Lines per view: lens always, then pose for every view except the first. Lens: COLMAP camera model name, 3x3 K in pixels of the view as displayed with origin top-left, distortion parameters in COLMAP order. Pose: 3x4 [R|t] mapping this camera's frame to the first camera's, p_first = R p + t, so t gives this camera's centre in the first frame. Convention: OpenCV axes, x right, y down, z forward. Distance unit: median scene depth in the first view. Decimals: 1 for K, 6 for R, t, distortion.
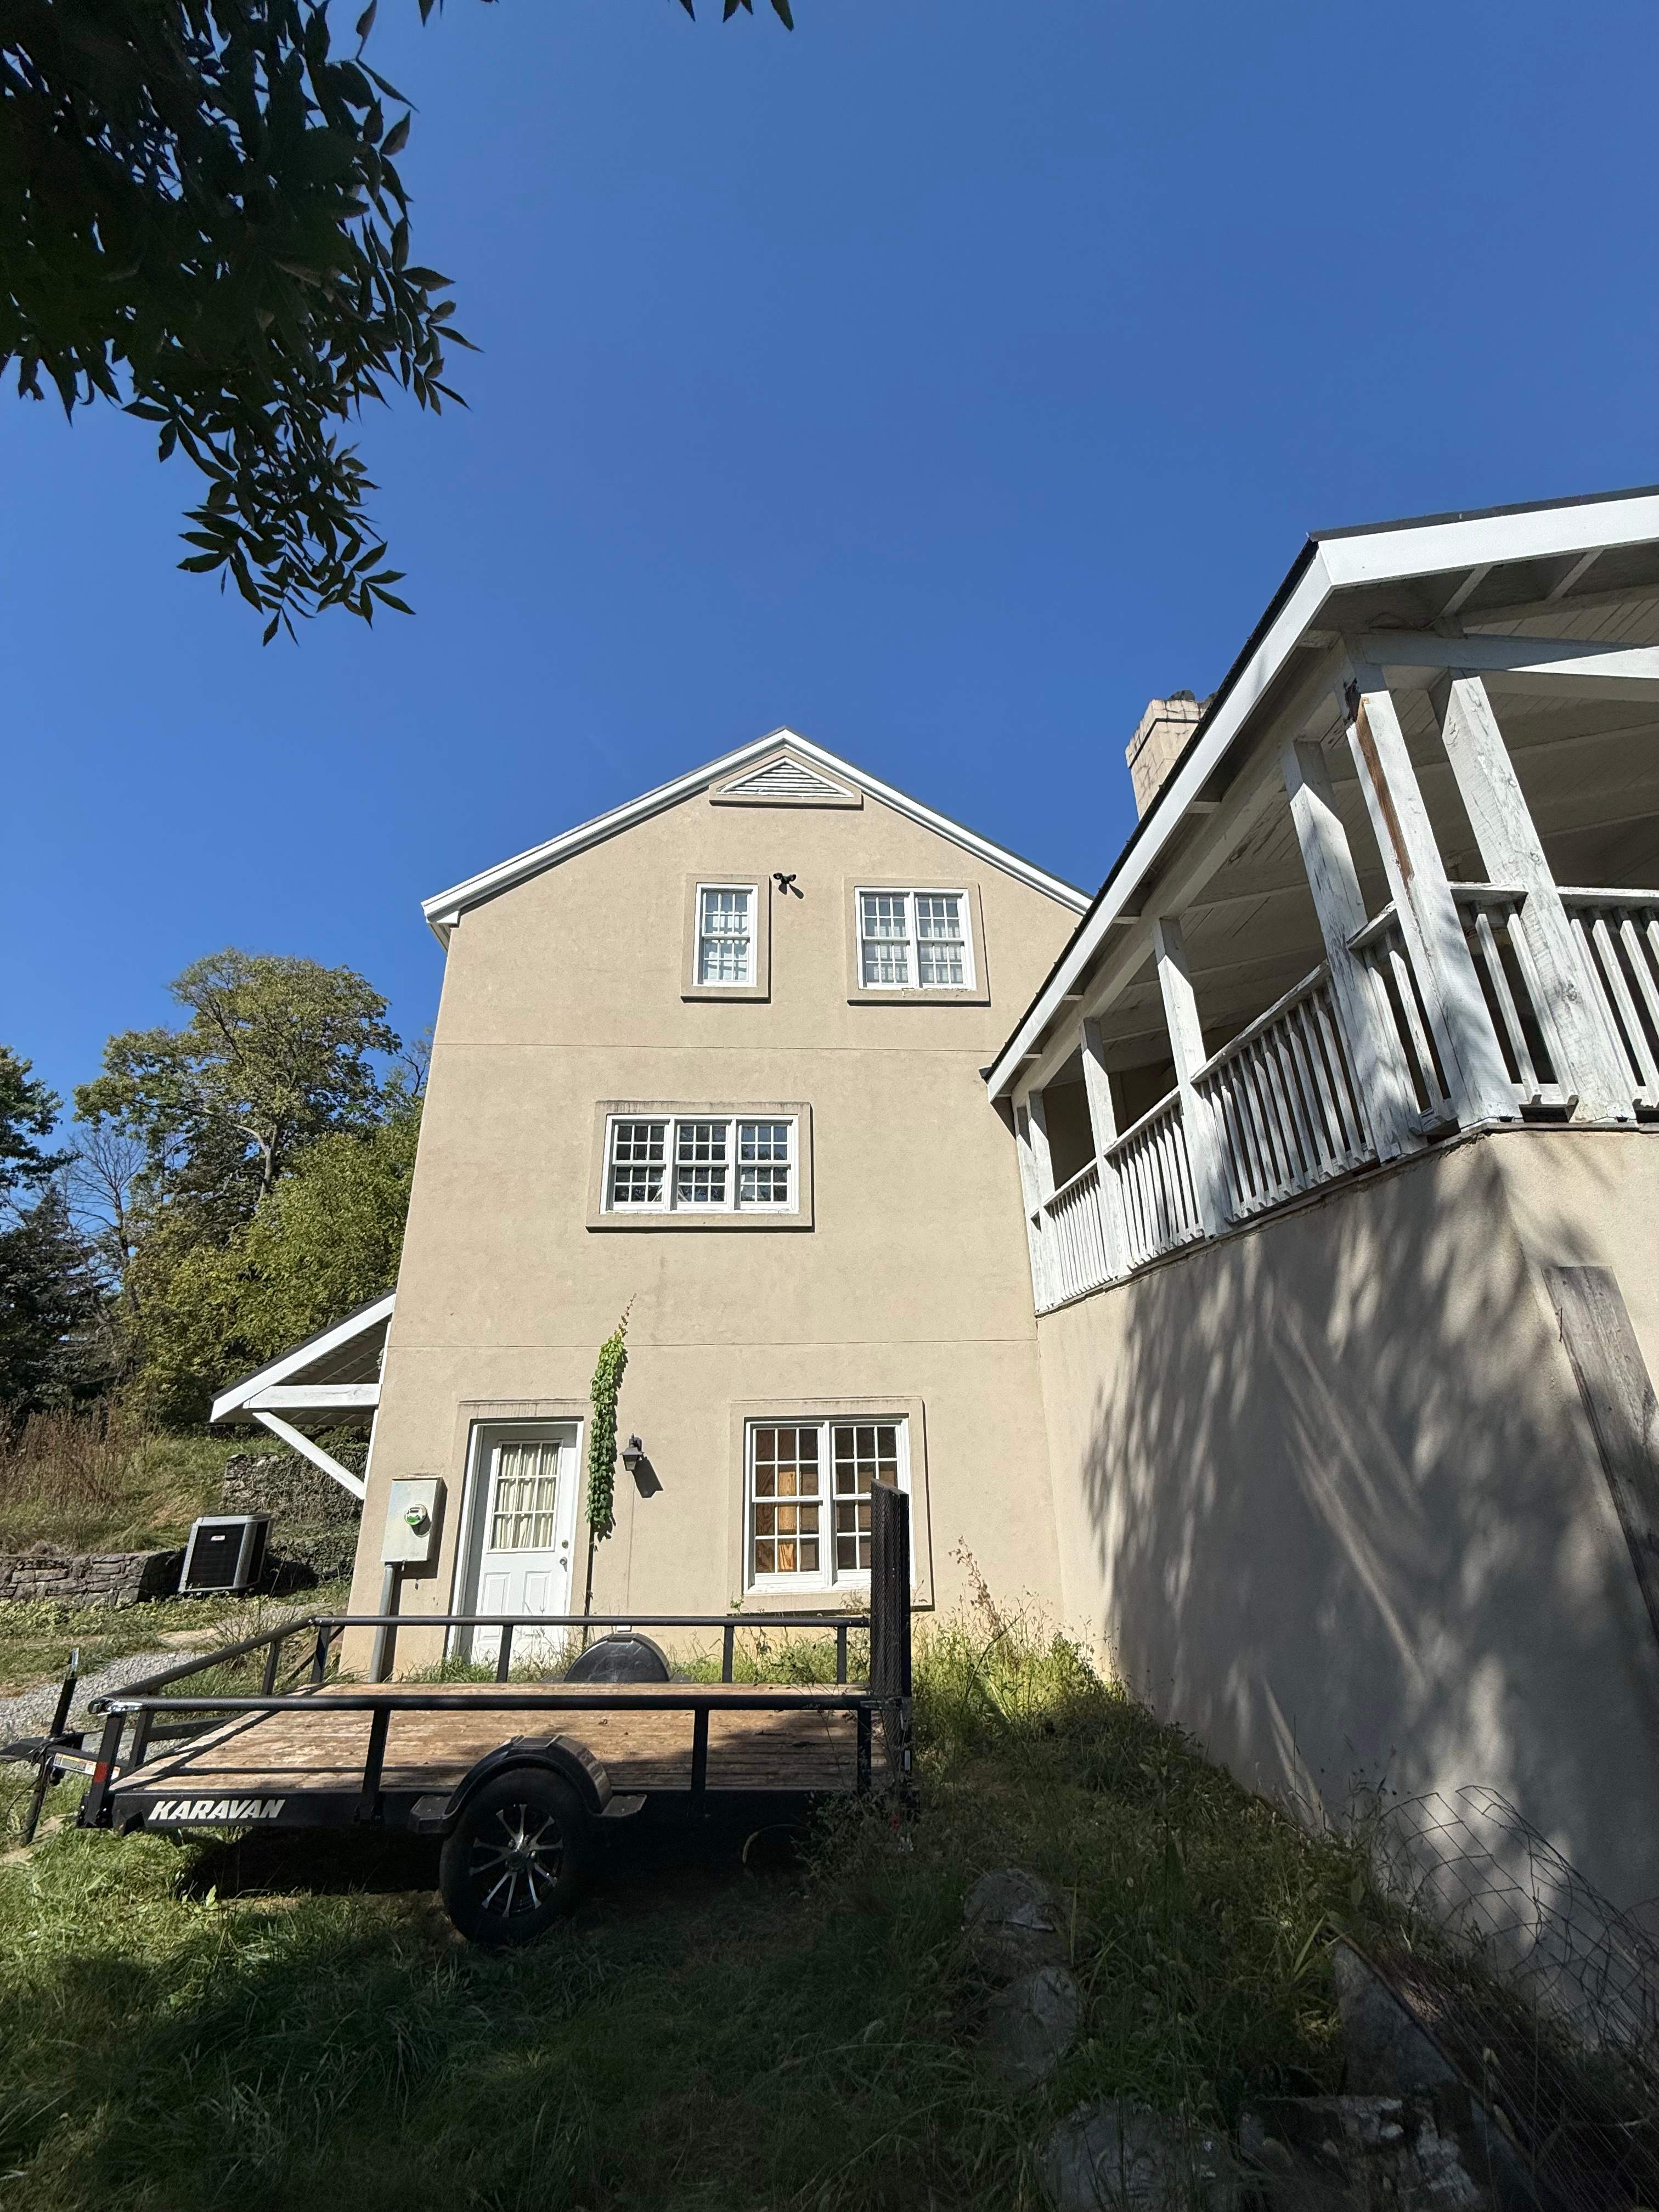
lens RADIAL K [[885.7, 0, 819.7], [0, 885.7, 1103.7], [0, 0, 1]] dist [-0.001820, 0.000166]
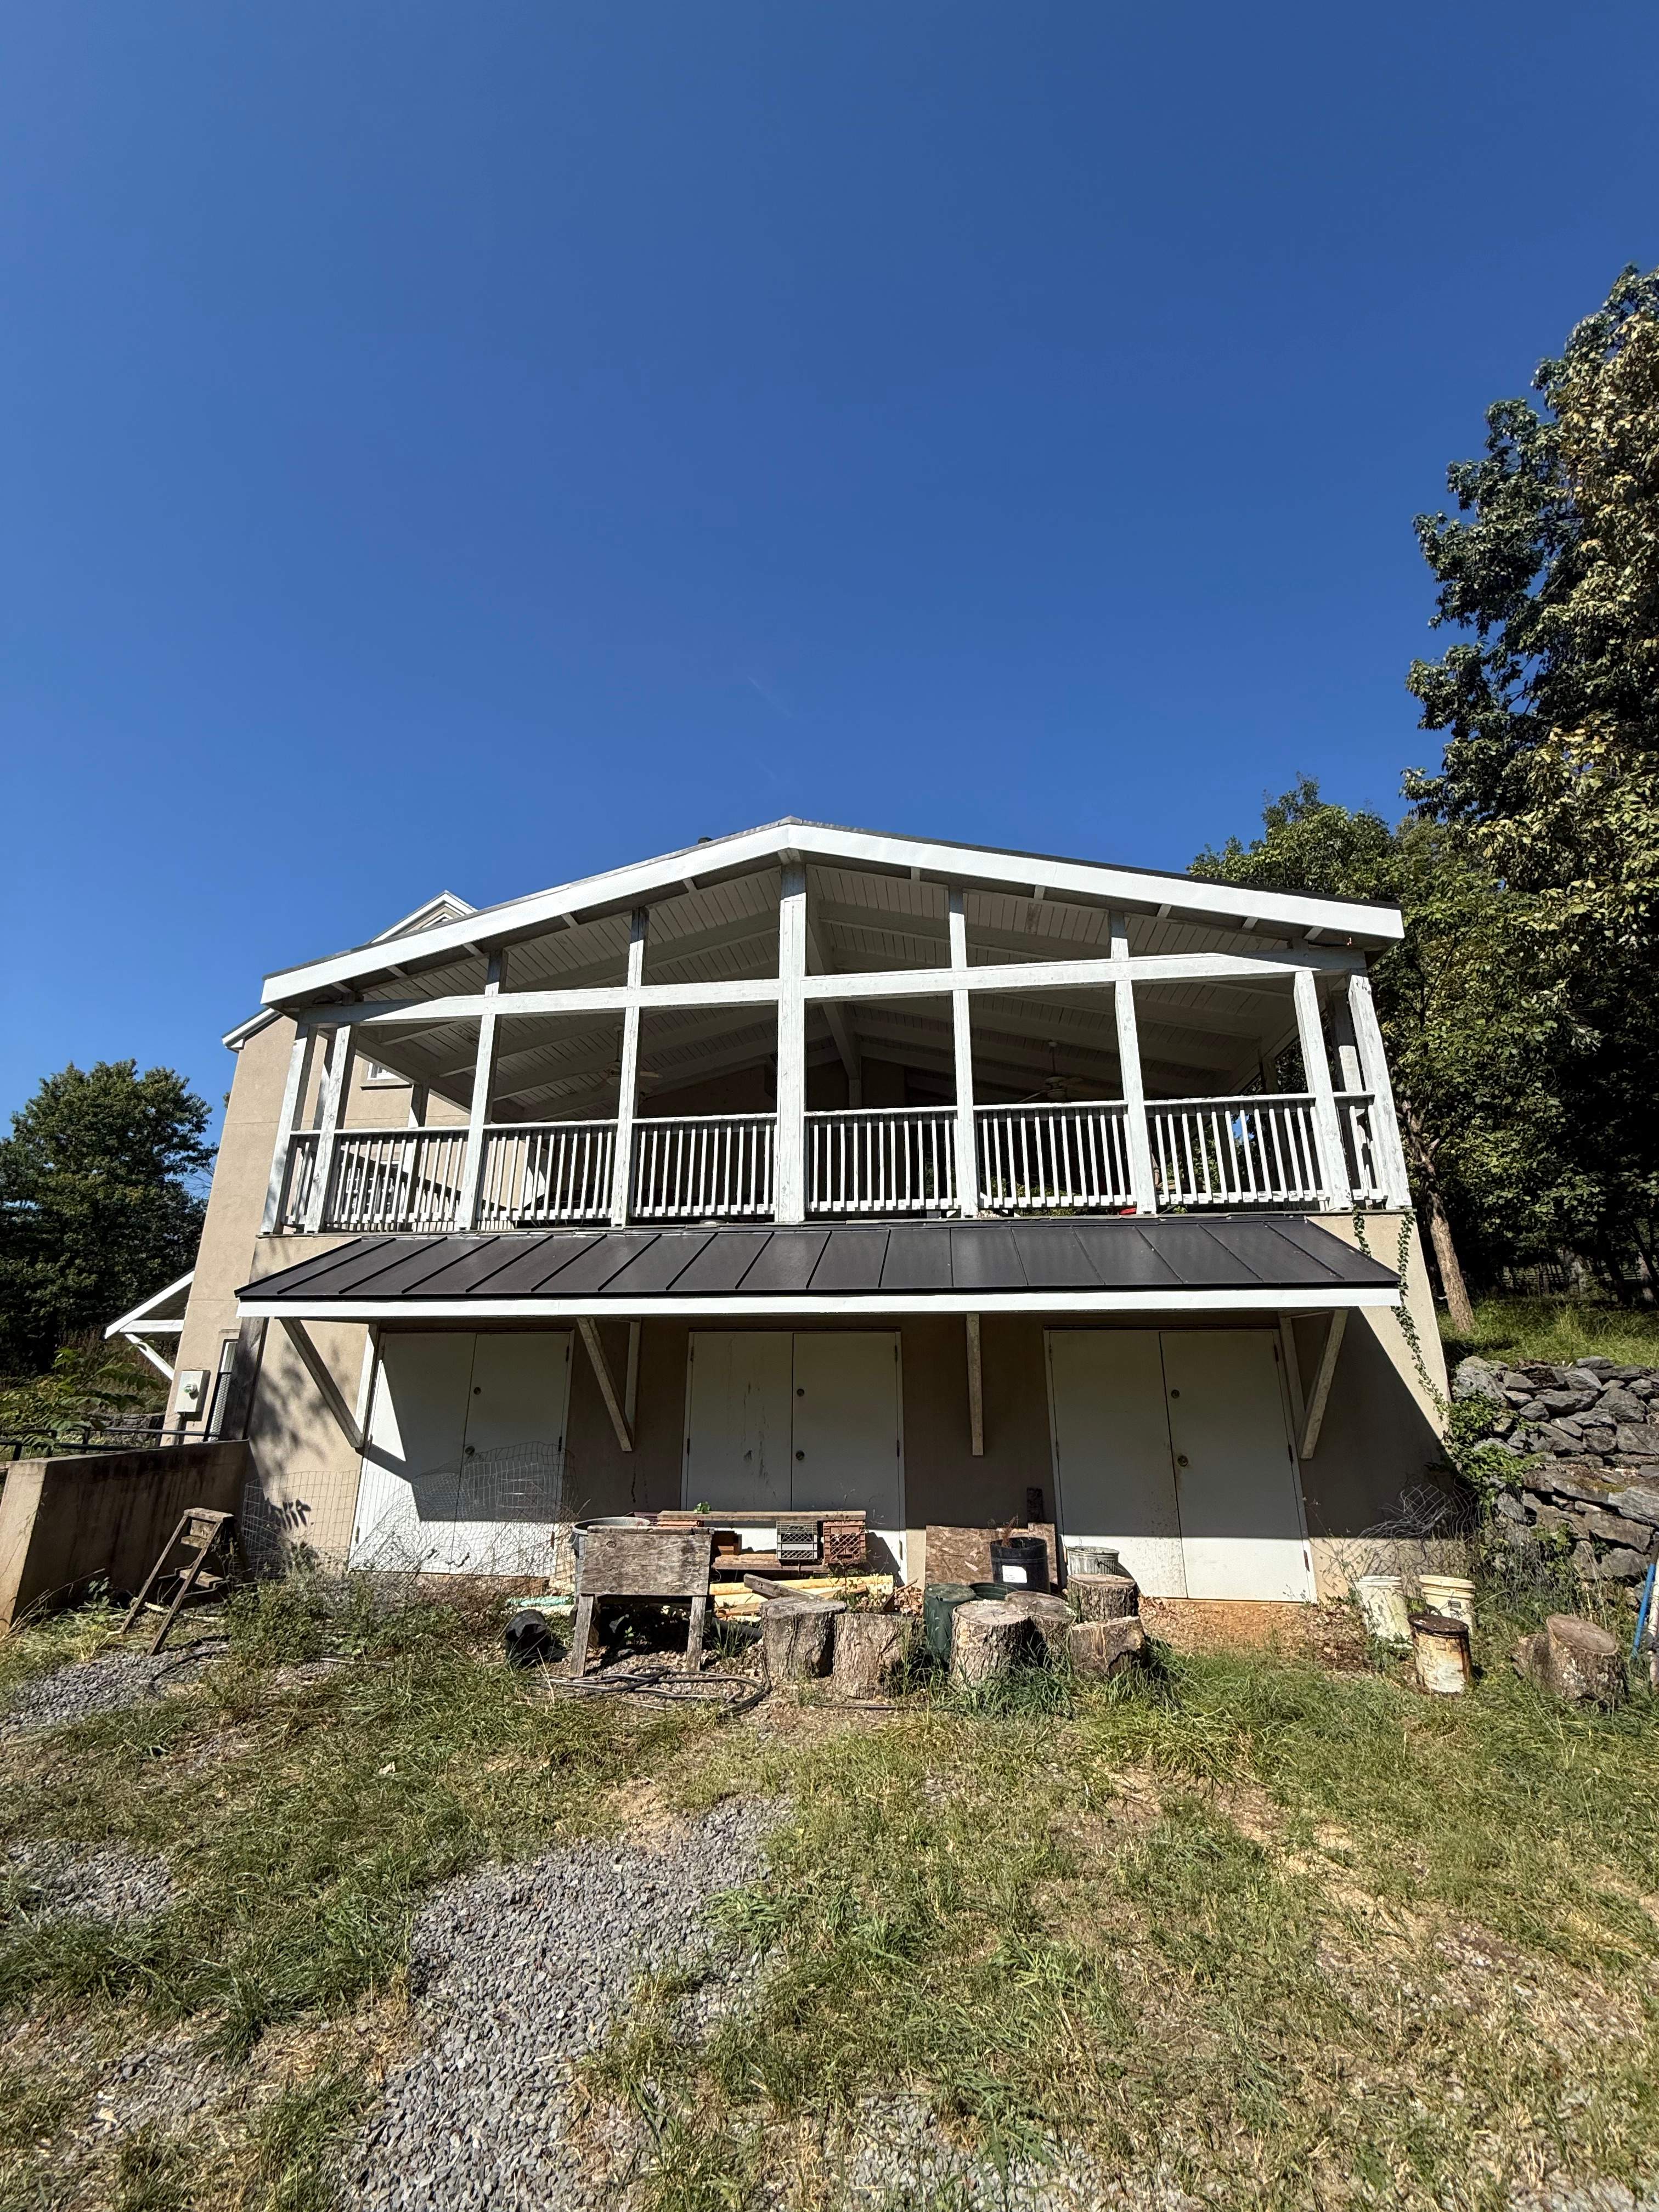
lens RADIAL K [[885.7, 0, 819.7], [0, 885.7, 1103.7], [0, 0, 1]] dist [-0.001820, 0.000166]
pose [[0.979200, -0.039044, -0.199104, 1.137660], [0.053569, 0.996240, 0.068092, -0.178506], [0.195696, -0.077342, 0.977610, -0.485081]]
